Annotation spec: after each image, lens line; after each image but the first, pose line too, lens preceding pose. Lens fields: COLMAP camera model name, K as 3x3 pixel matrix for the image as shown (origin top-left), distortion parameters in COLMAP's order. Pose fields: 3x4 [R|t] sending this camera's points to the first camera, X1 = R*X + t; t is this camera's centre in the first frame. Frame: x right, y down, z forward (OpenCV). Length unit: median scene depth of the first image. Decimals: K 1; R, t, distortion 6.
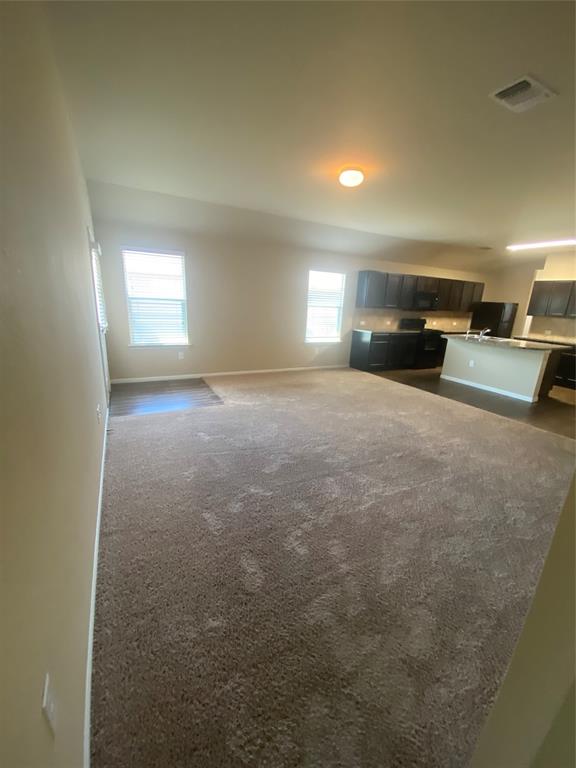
lens RADIAL K [[321.7, 0, 292.8], [0, 321.7, 385.9], [0, 0, 1]] dist [-0.003302, -0.000419]
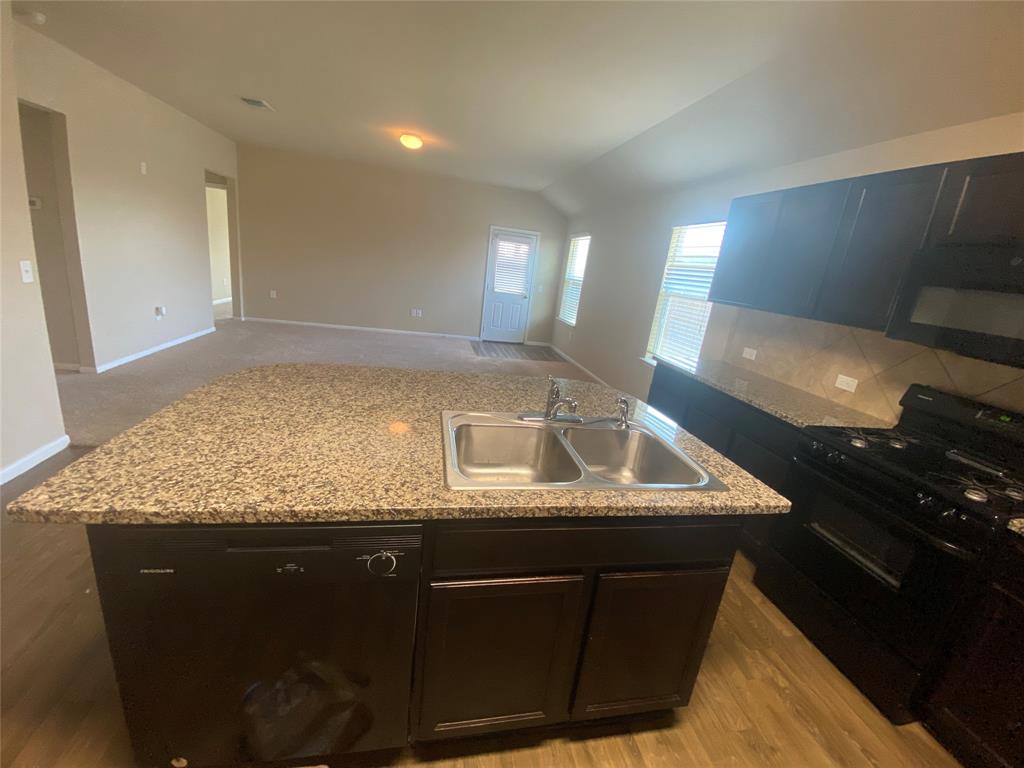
lens RADIAL K [[409.4, 0, 512.0], [0, 409.4, 384.0], [0, 0, 1]] dist [0.000617, -0.000131]
pose [[-0.267645, 0.195107, -0.943557, 0.719785], [-0.378993, 0.879027, 0.289267, -0.202184], [0.885850, 0.435022, -0.161323, 0.880880]]
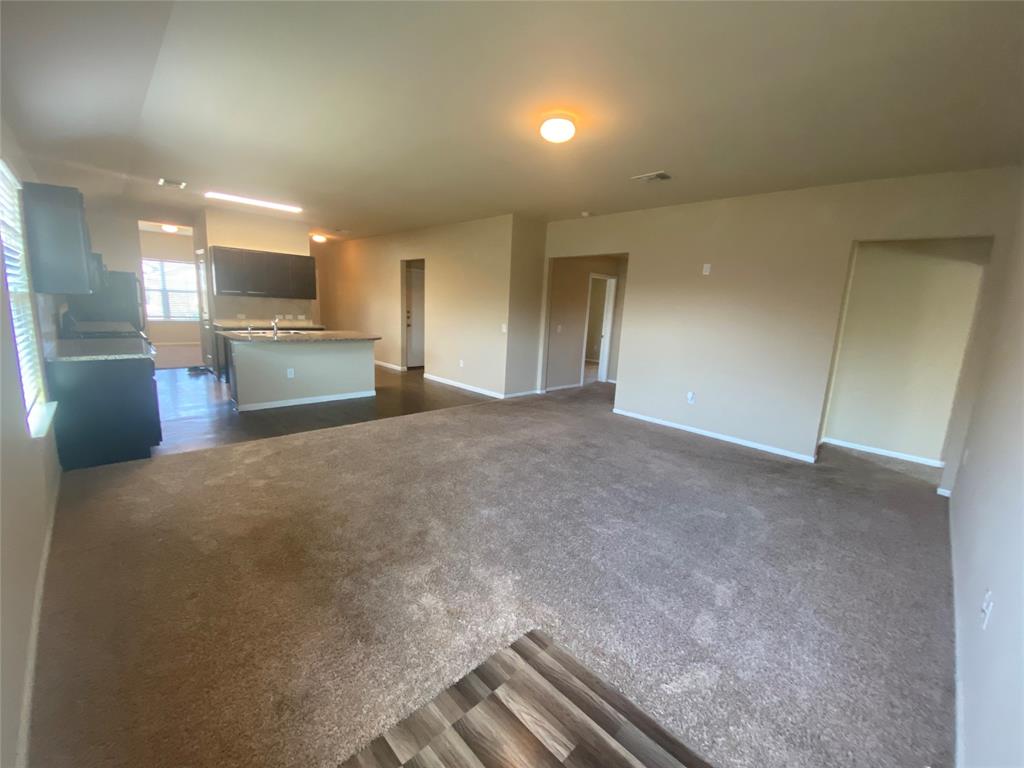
lens RADIAL K [[409.4, 0, 512.0], [0, 409.4, 384.0], [0, 0, 1]] dist [0.000617, -0.000131]
pose [[-0.290982, -0.233312, 0.927844, -0.328602], [0.183149, 0.938289, 0.293376, -0.184795], [-0.939035, 0.255301, -0.230295, 0.664932]]
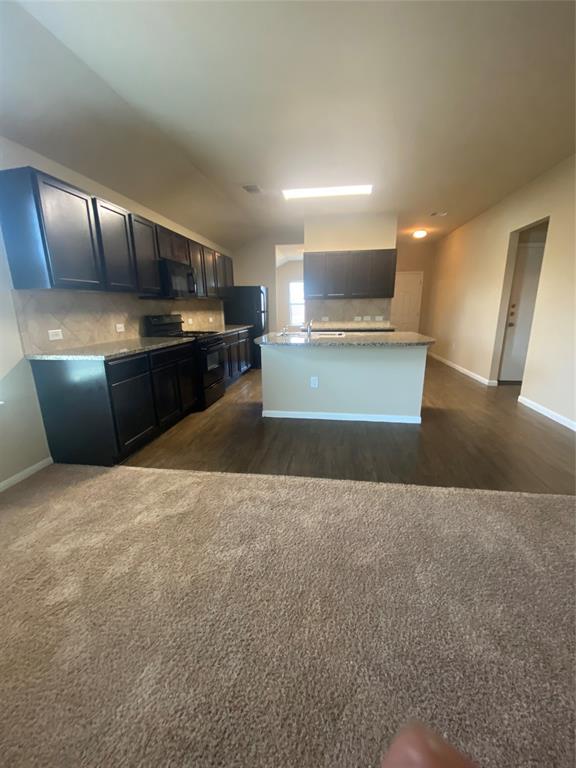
lens RADIAL K [[307.1, 0, 291.2], [0, 307.1, 390.3], [0, 0, 1]] dist [0.000617, -0.000131]
pose [[0.576731, -0.257597, 0.775258, 0.088002], [0.245568, 0.959761, 0.136219, -0.120599], [-0.779152, 0.111817, 0.616781, 0.604857]]
